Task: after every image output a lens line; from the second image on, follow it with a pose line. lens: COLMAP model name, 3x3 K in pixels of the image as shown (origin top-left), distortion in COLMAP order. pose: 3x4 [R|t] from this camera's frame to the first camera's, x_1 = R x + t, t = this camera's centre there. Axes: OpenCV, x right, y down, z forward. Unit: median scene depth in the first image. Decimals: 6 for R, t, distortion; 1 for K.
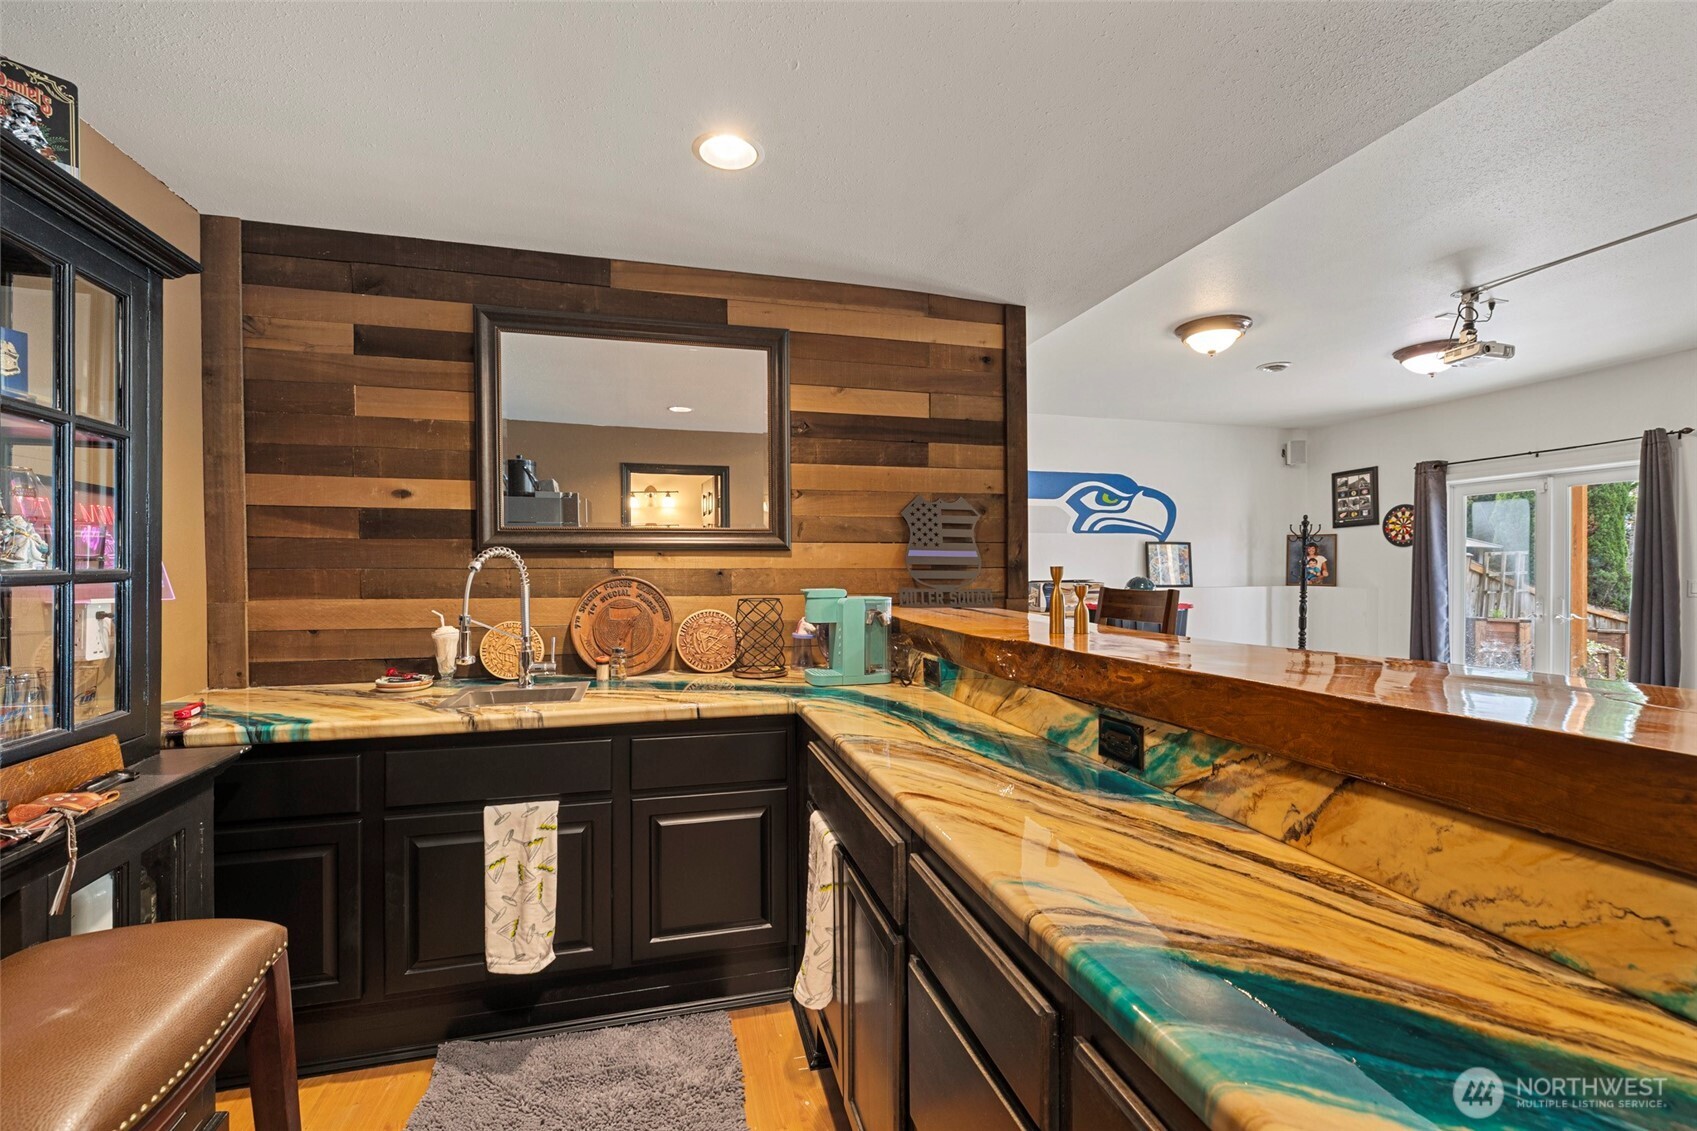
lens RADIAL K [[710.1, 0, 848.5], [0, 710.1, 565.5], [0, 0, 1]] dist [-0.000454, -0.000007]
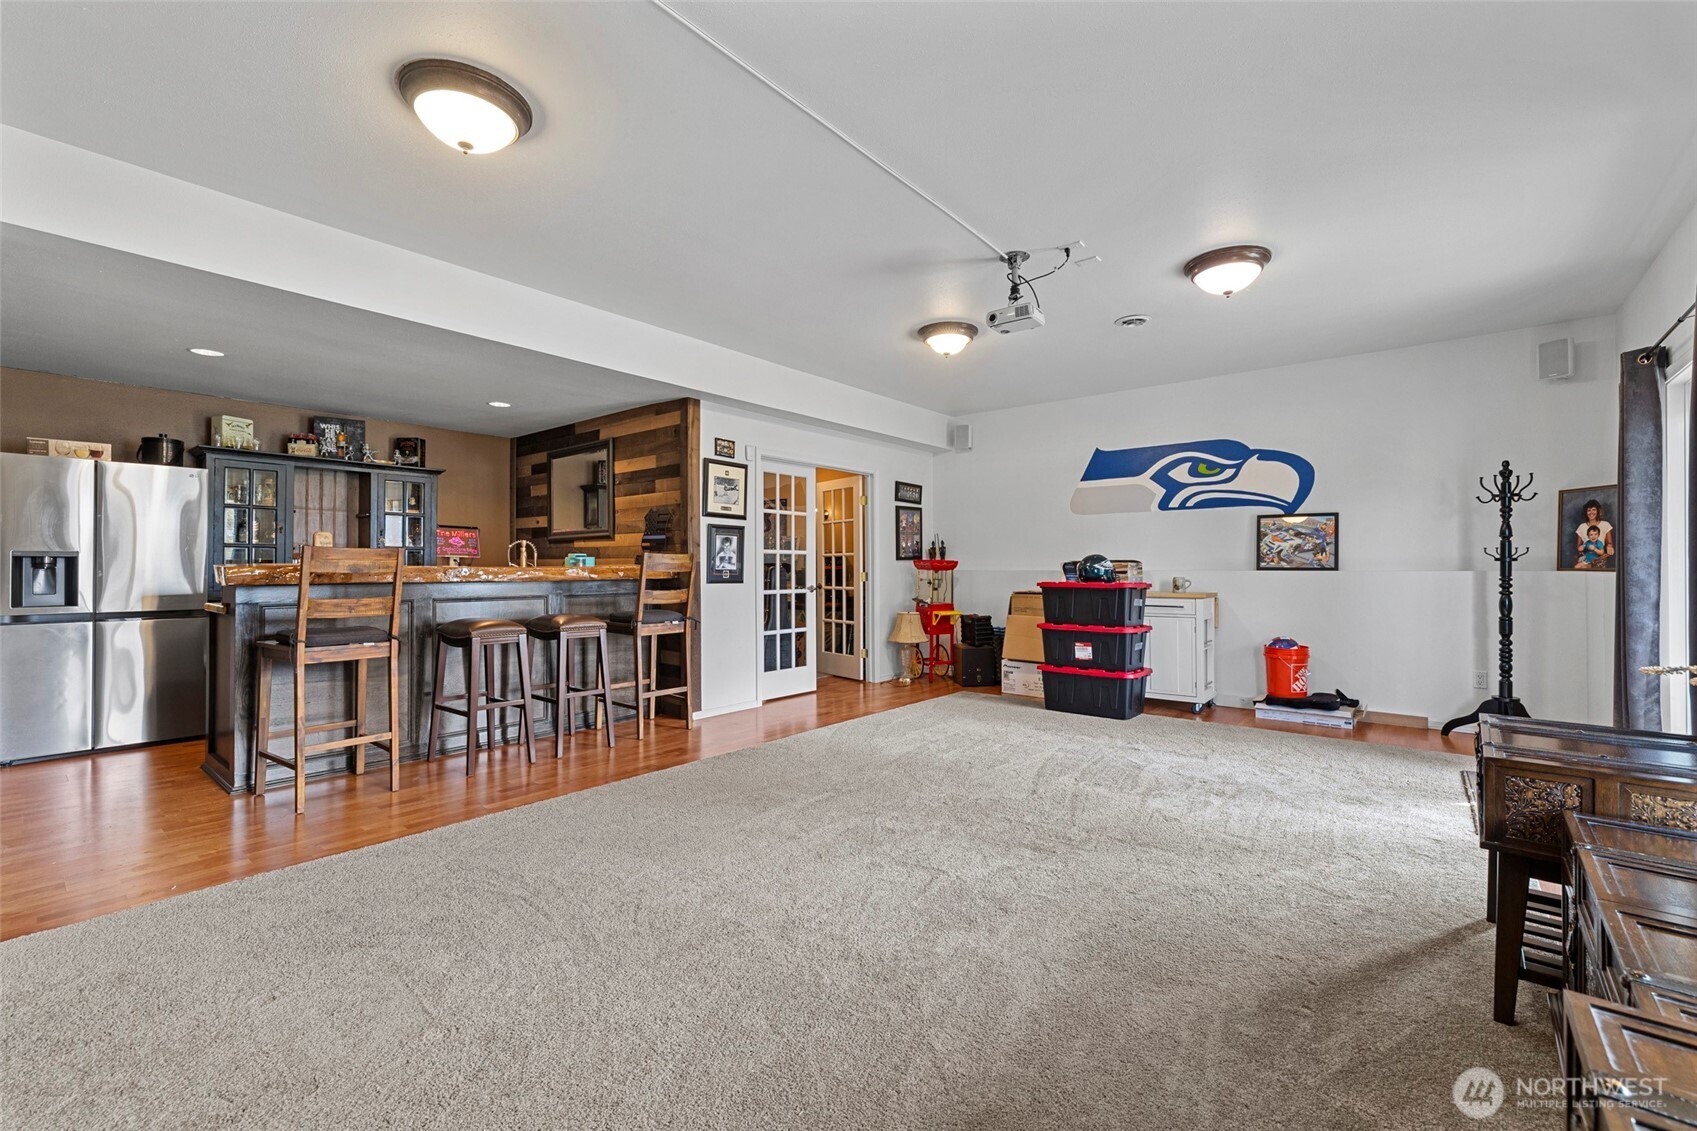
lens RADIAL K [[710.1, 0, 848.5], [0, 710.1, 565.5], [0, 0, 1]] dist [-0.000454, -0.000007]
pose [[0.575437, 0.001212, -0.817845, 0.830268], [0.000596, 0.999998, 0.001901, 0.023717], [0.817846, -0.001581, 0.575435, 0.129018]]
